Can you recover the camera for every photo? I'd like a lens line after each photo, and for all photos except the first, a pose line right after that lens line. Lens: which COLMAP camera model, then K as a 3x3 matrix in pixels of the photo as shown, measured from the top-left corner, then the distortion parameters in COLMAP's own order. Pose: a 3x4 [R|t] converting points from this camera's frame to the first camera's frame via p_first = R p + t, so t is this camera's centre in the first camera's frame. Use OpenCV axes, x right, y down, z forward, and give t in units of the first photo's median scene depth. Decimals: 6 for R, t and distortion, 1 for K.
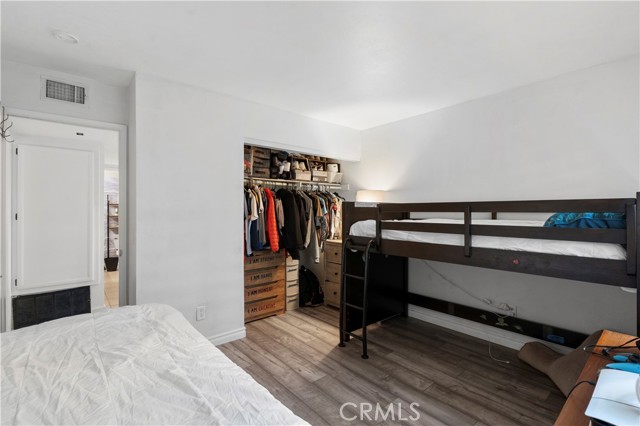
lens RADIAL K [[288.0, 0, 317.2], [0, 288.0, 213.8], [0, 0, 1]] dist [0.000750, 0.000073]
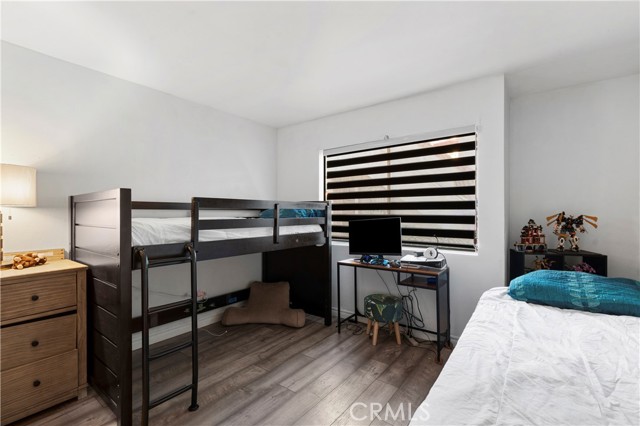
lens RADIAL K [[288.0, 0, 317.2], [0, 288.0, 213.8], [0, 0, 1]] dist [0.000750, 0.000073]
pose [[-0.225410, 0.006513, 0.974242, -0.690751], [0.003055, 0.999977, -0.005978, 0.018543], [-0.974259, 0.001628, -0.225425, 0.973244]]
